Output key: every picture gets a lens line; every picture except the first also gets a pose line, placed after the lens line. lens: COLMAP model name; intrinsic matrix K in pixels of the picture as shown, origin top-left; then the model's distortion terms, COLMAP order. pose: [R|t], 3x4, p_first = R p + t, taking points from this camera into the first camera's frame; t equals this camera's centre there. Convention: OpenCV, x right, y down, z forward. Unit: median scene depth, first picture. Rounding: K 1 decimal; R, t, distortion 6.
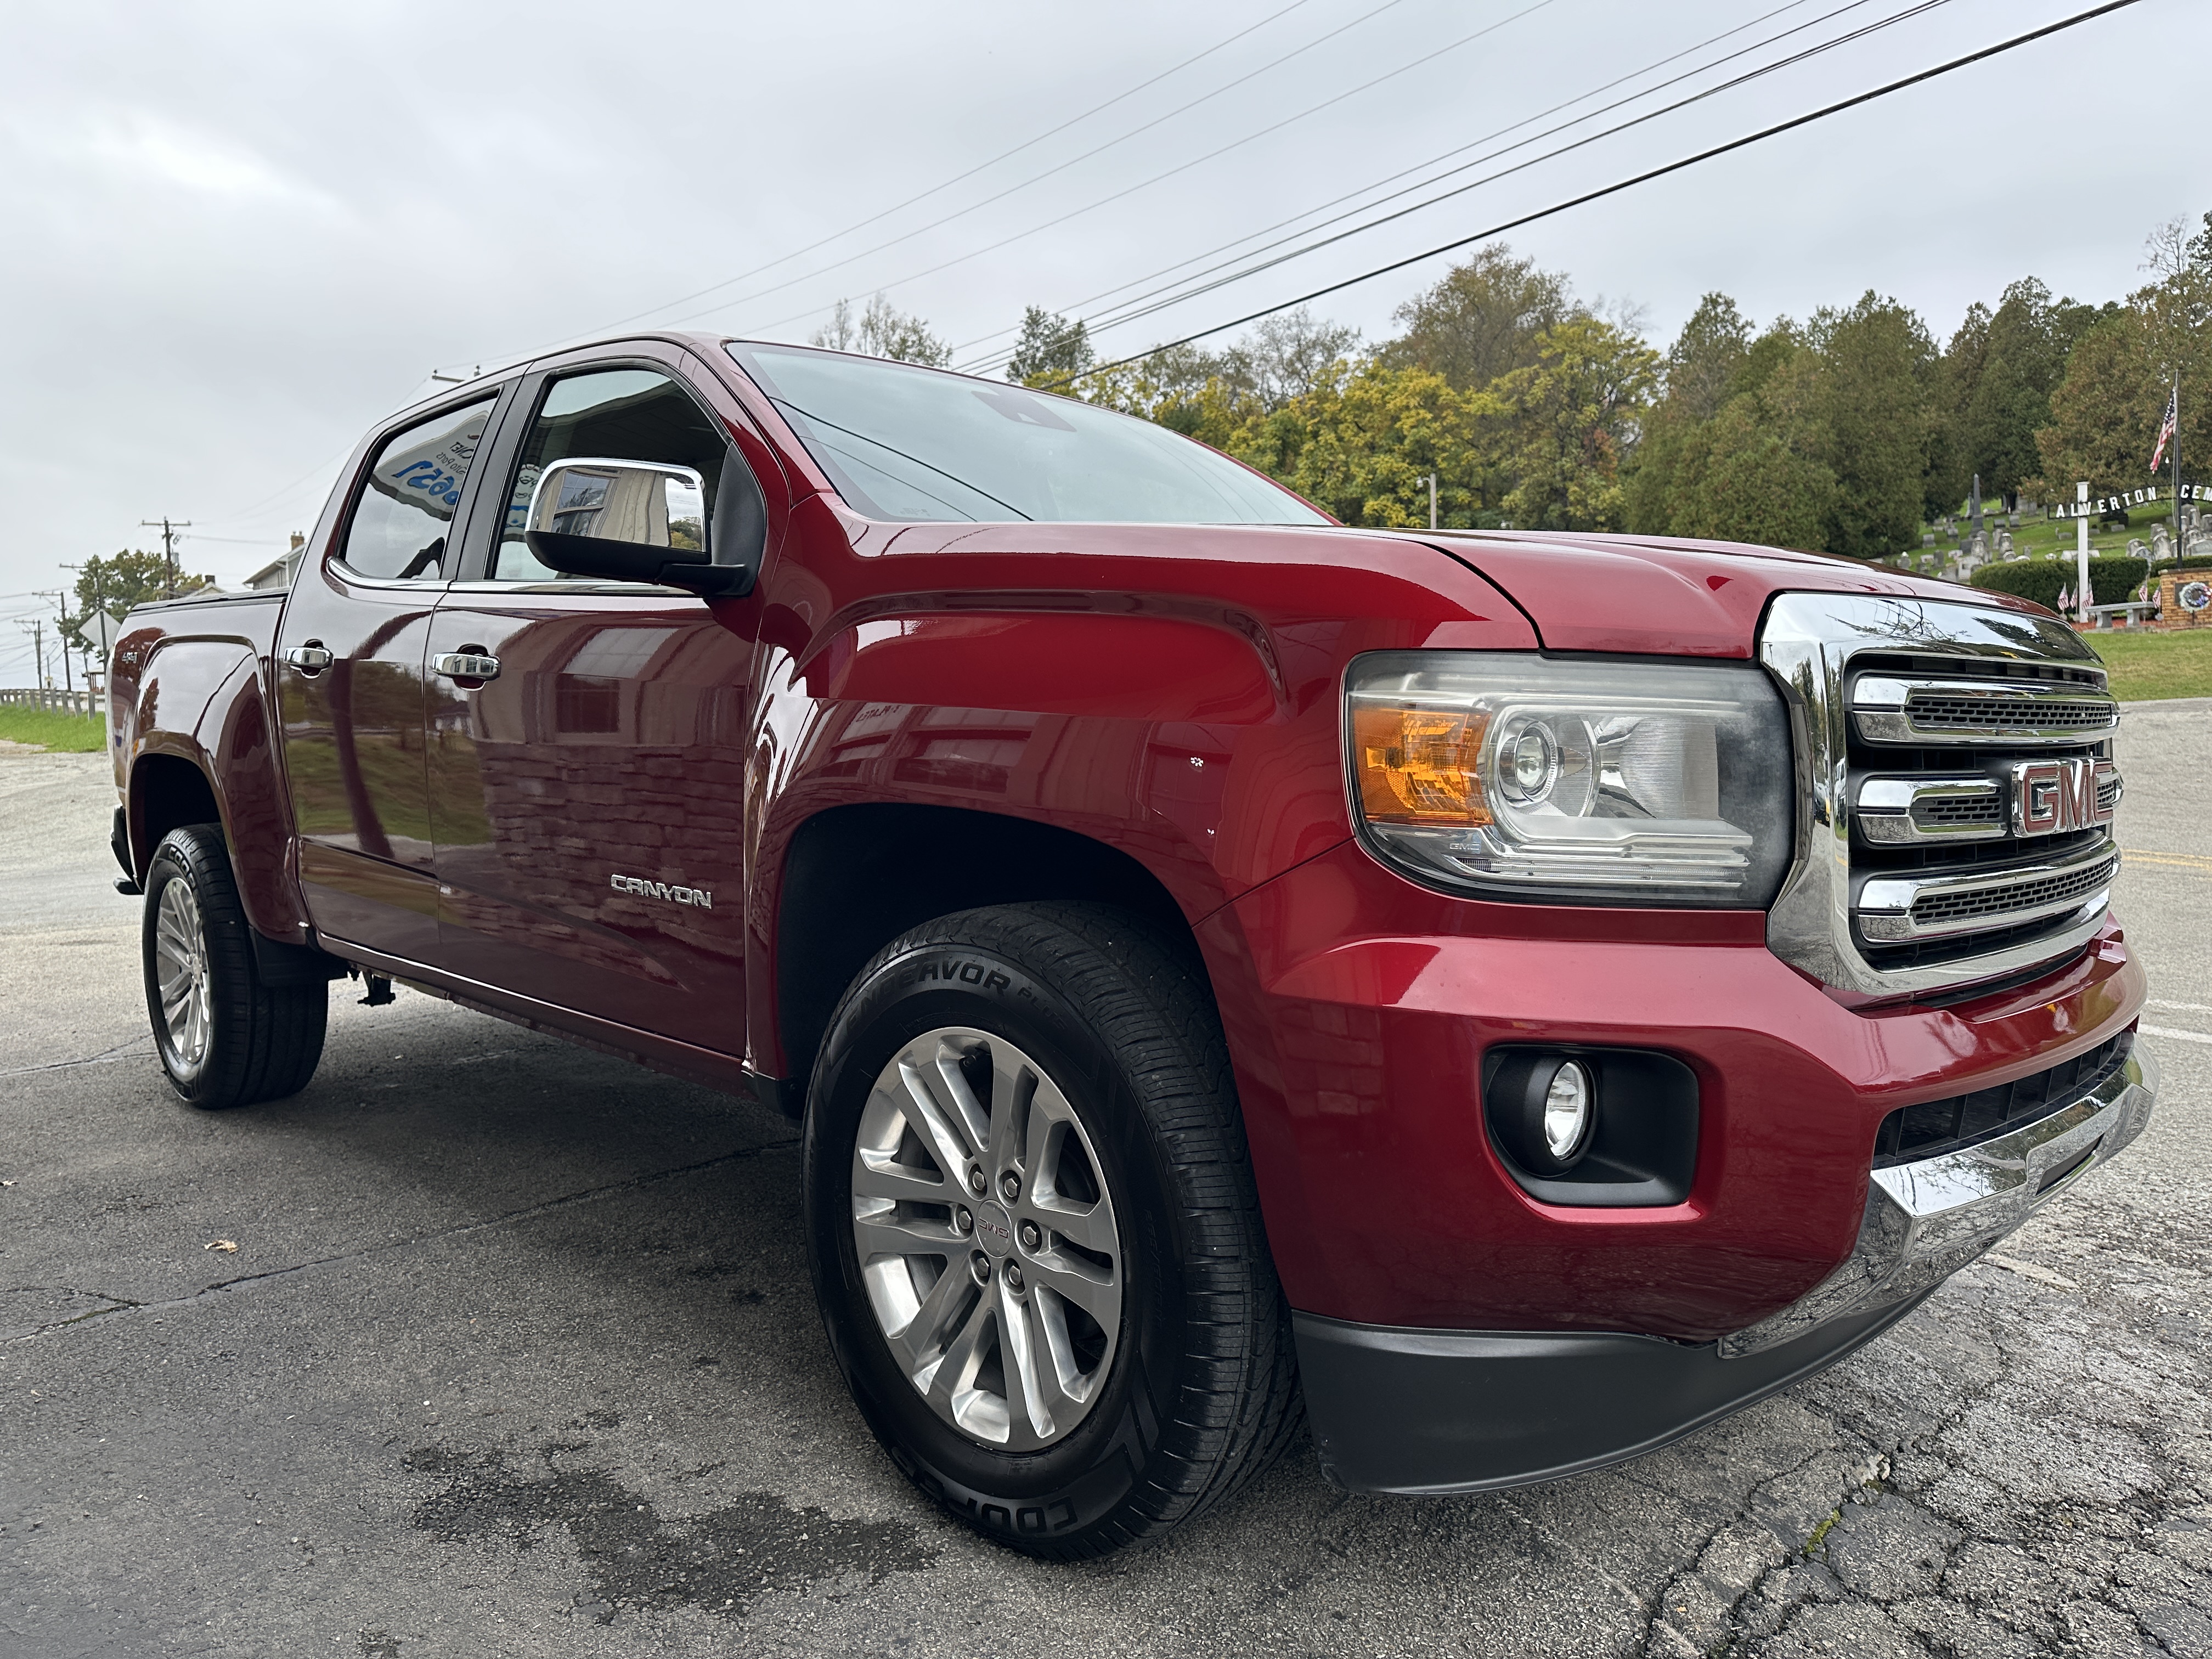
lens RADIAL K [[1561.9, 0, 1131.0], [0, 1561.9, 810.4], [0, 0, 1]] dist [0.004752, 0.000485]
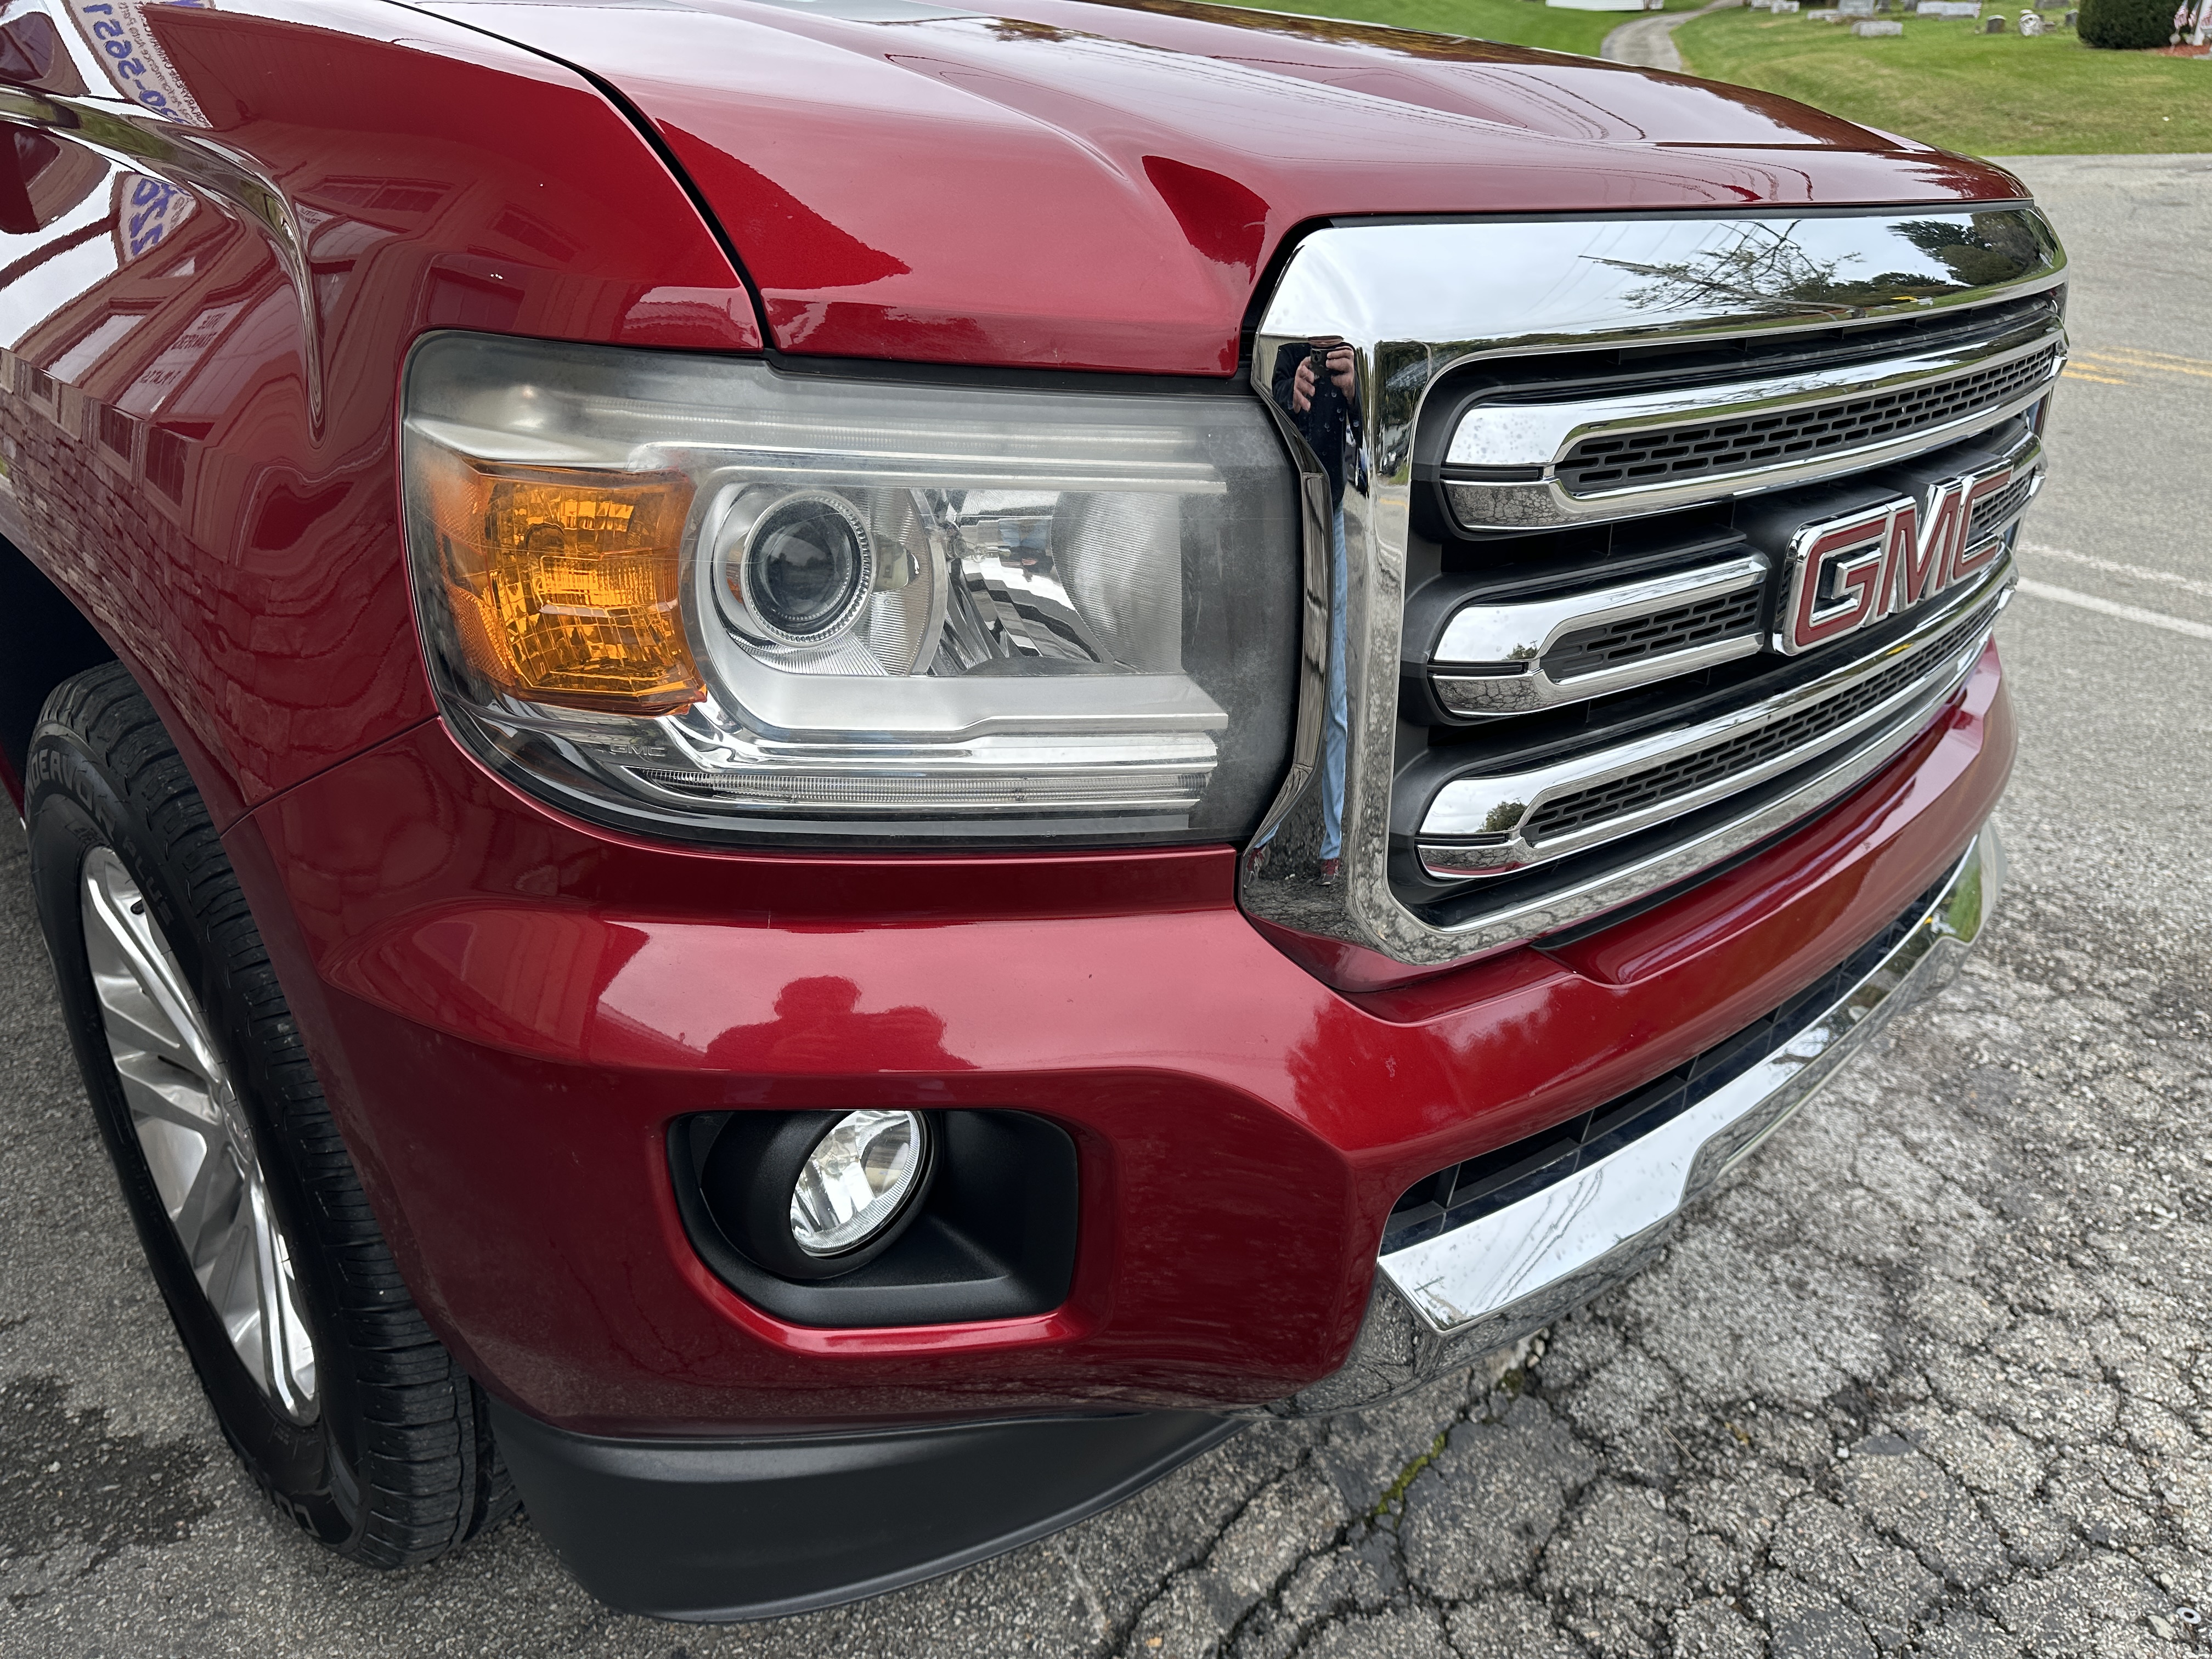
lens RADIAL K [[1561.9, 0, 1131.0], [0, 1561.9, 810.4], [0, 0, 1]] dist [0.004752, 0.000485]
pose [[0.999560, 0.028920, 0.006624, 0.234703], [-0.029418, 0.937038, 0.347987, -0.088848], [0.003857, -0.348029, 0.937476, 0.316715]]
